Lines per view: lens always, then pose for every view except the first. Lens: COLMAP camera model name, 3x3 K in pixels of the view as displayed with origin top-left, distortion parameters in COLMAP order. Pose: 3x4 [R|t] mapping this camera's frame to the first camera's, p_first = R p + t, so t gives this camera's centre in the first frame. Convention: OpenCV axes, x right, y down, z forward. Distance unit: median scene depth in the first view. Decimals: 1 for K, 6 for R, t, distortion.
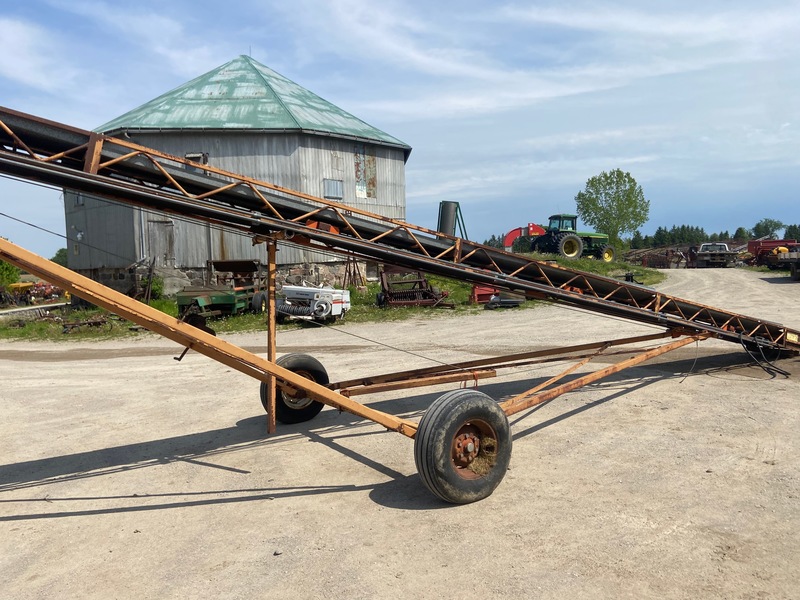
lens RADIAL K [[593.2, 0, 398.5], [0, 593.2, 290.4], [0, 0, 1]] dist [0.098284, -0.143898]
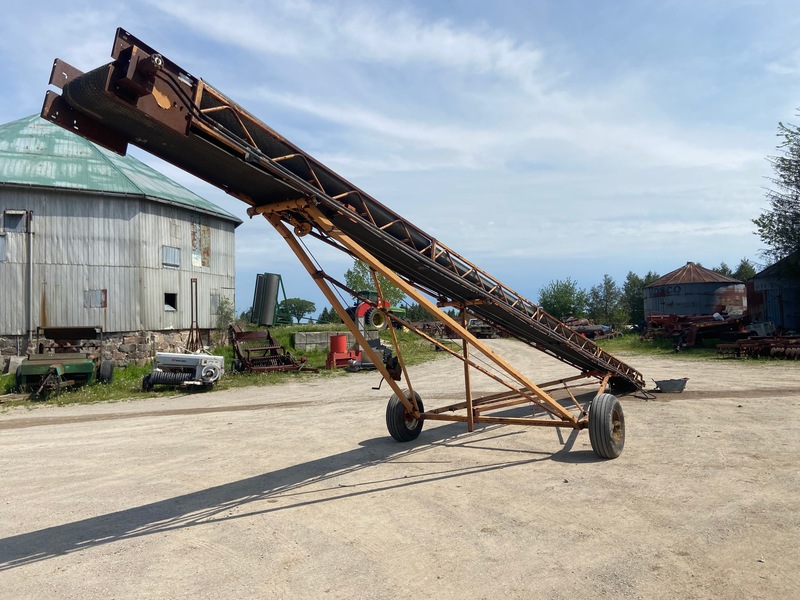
lens RADIAL K [[593.2, 0, 398.5], [0, 593.2, 290.4], [0, 0, 1]] dist [0.098284, -0.143898]
pose [[0.919046, 0.035623, 0.392537, -0.157764], [0.012525, 0.992765, -0.119420, 0.010118], [-0.393951, 0.114669, 0.911950, -0.051471]]
